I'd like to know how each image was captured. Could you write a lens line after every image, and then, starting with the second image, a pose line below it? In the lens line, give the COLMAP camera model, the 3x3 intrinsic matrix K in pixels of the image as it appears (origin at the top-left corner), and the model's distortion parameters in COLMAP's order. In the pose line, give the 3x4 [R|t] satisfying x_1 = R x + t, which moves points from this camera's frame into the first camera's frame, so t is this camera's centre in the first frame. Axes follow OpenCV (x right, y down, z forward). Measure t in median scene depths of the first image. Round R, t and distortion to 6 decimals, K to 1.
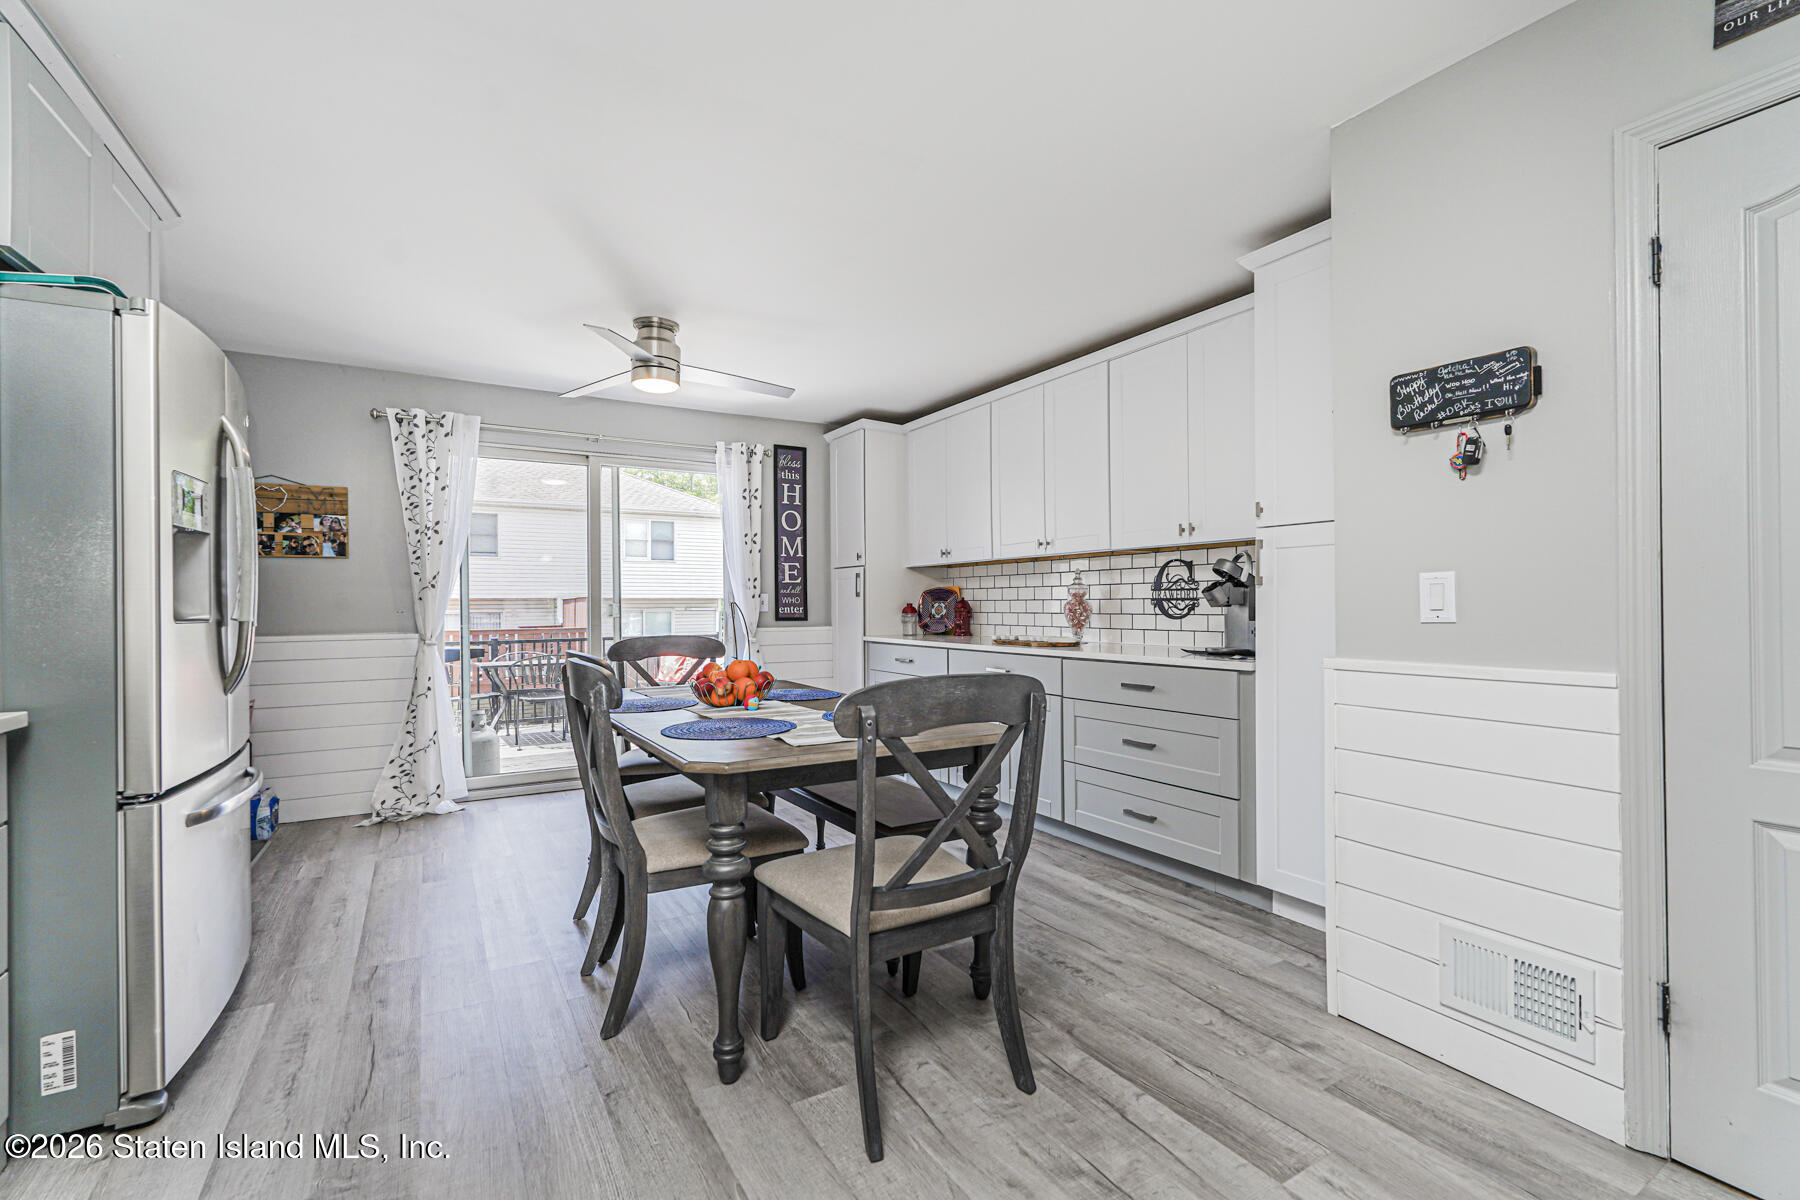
lens RADIAL K [[798.5, 0, 904.3], [0, 798.5, 604.5], [0, 0, 1]] dist [-0.001246, 0.001091]
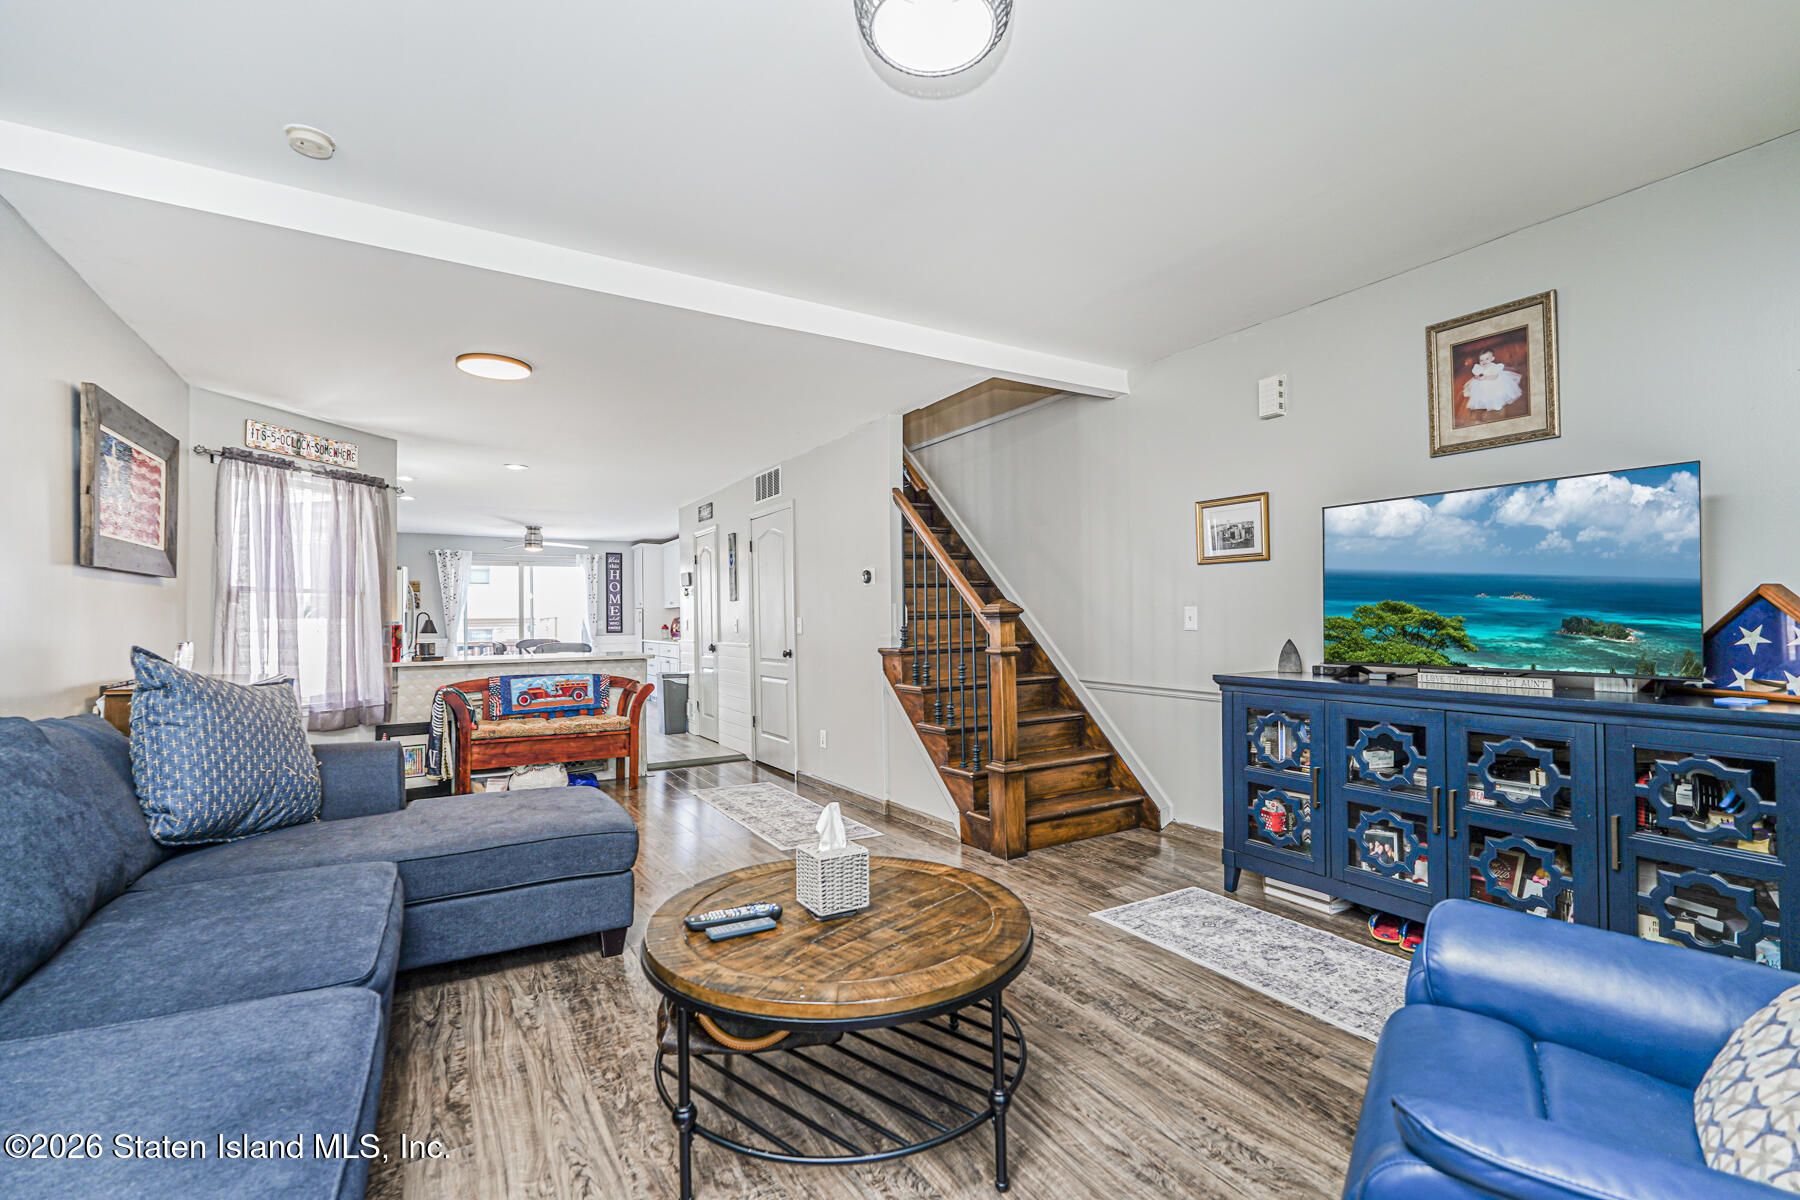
lens RADIAL K [[795.4, 0, 901.4], [0, 795.4, 608.8], [0, 0, 1]] dist [-0.001931, 0.000138]
pose [[0.999997, -0.002045, -0.001321, 0.731423], [0.002027, 0.999903, -0.013788, -0.015591], [0.001350, 0.013786, 0.999904, -1.330522]]
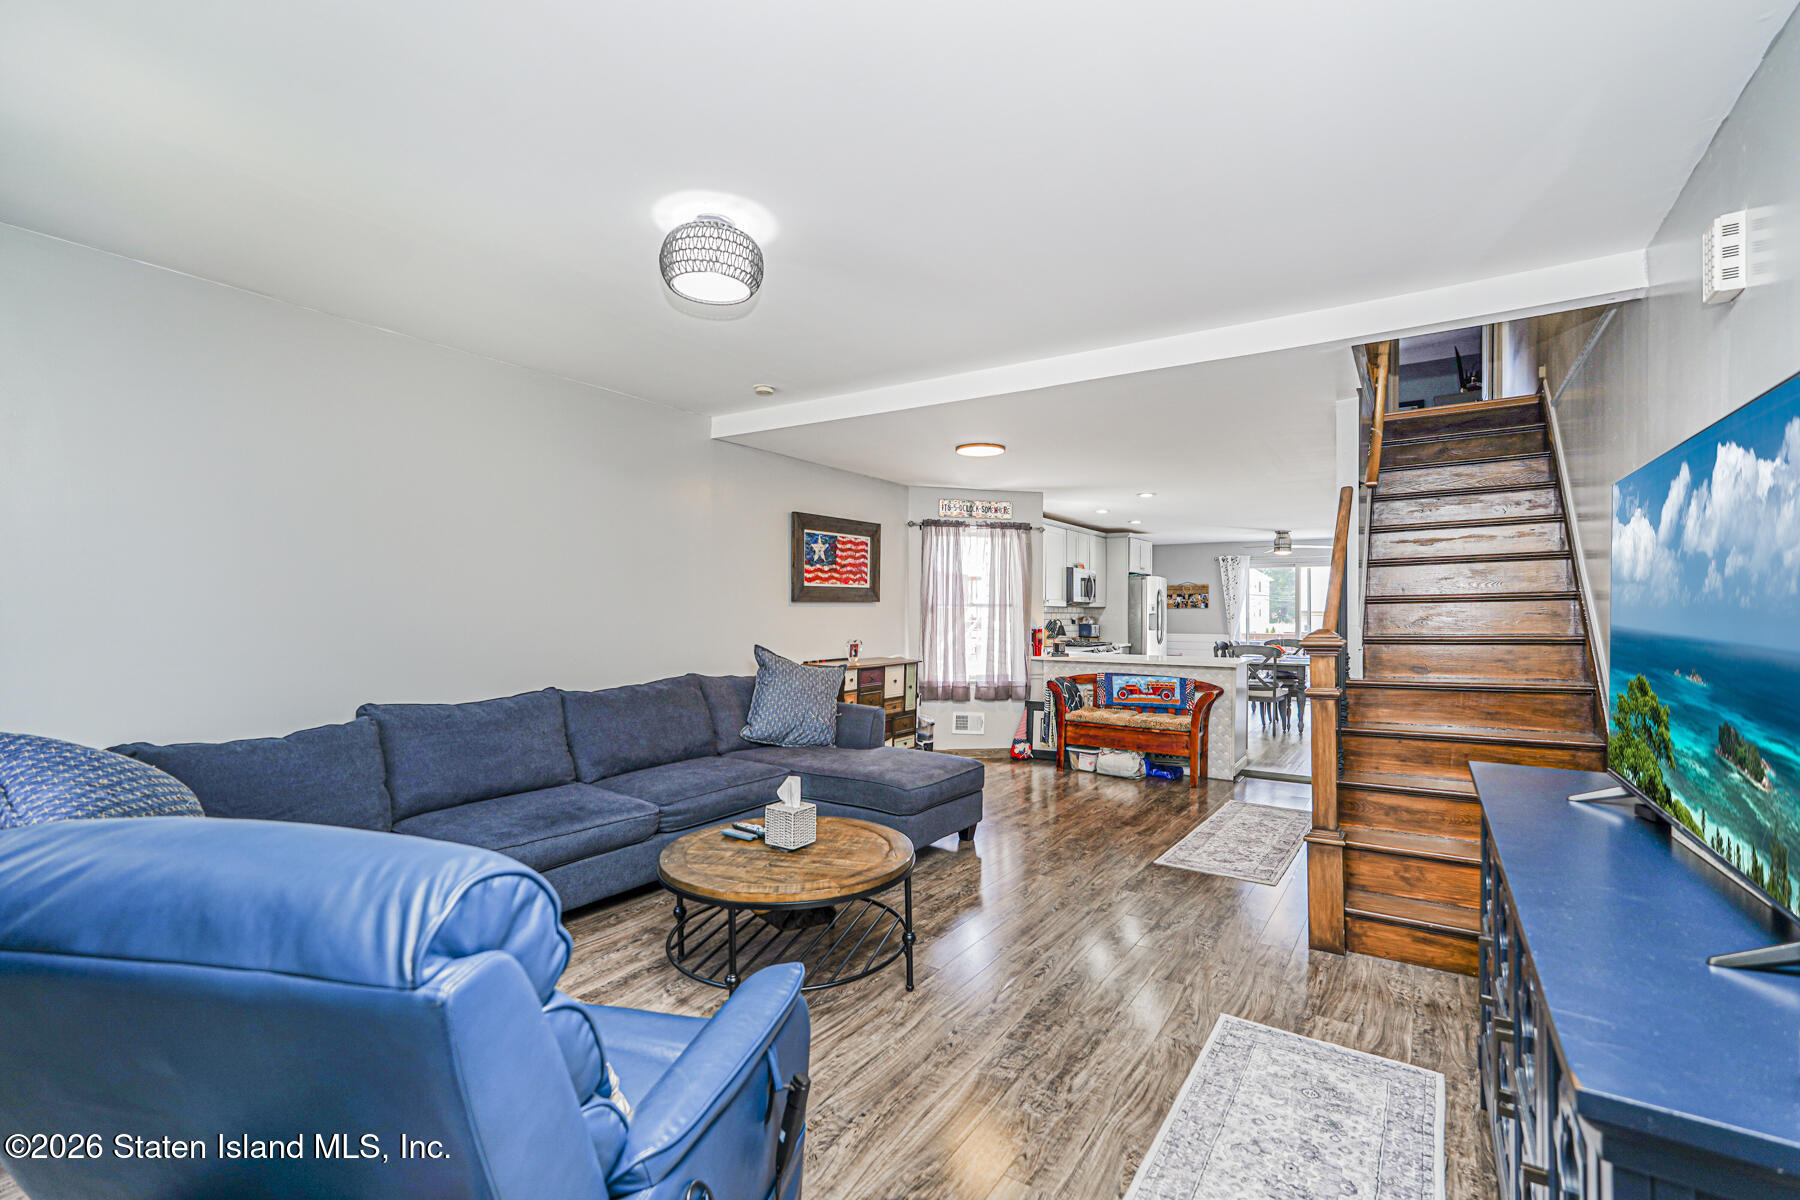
lens RADIAL K [[798.5, 0, 904.3], [0, 798.5, 604.5], [0, 0, 1]] dist [-0.001246, 0.001091]
pose [[0.435060, 0.002897, -0.900397, 1.267640], [-0.007493, 0.999972, -0.000403, -0.052805], [0.900370, 0.006922, 0.435069, -1.119203]]
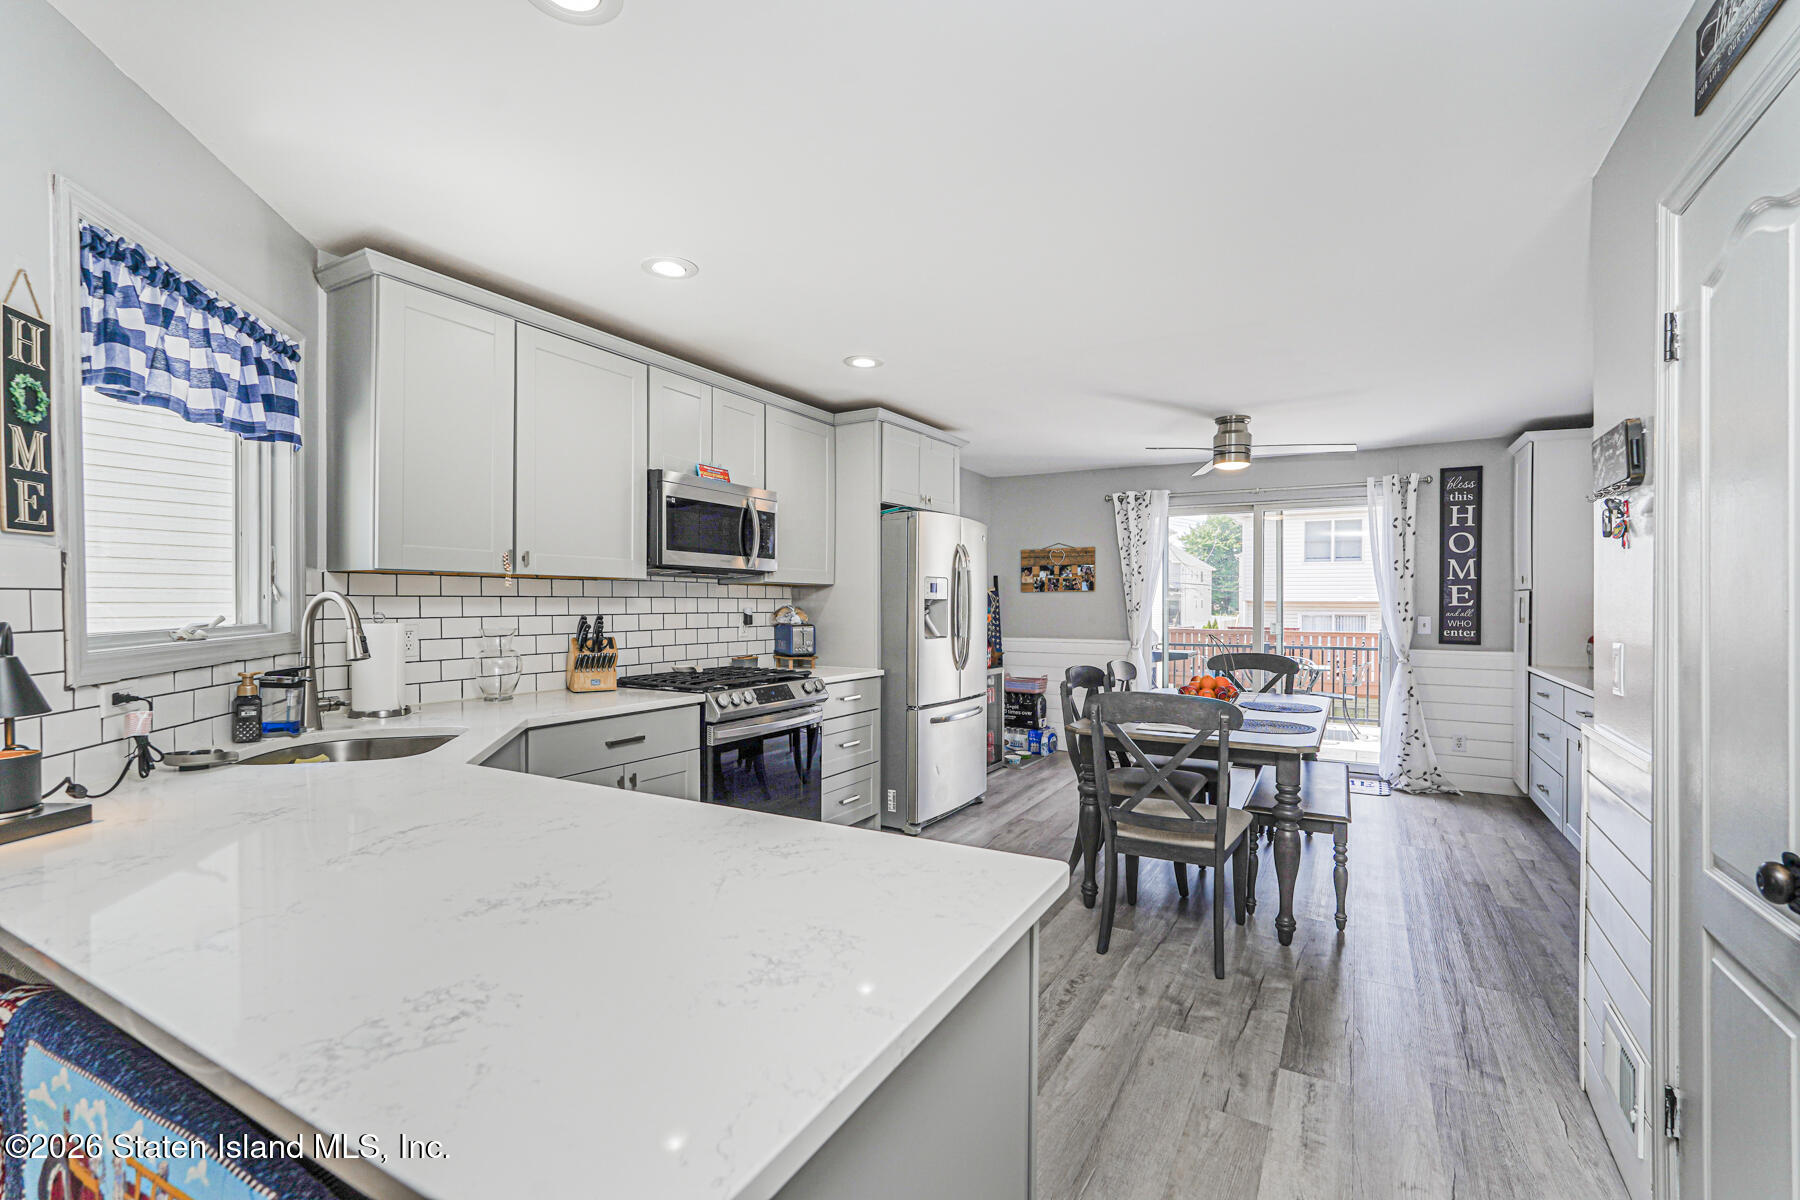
lens RADIAL K [[798.5, 0, 904.3], [0, 798.5, 604.5], [0, 0, 1]] dist [-0.001246, 0.001091]
pose [[0.489177, 0.011446, -0.872110, 0.431377], [-0.007254, 0.999933, 0.009055, -0.036893], [0.872155, 0.001897, 0.489227, -0.092492]]
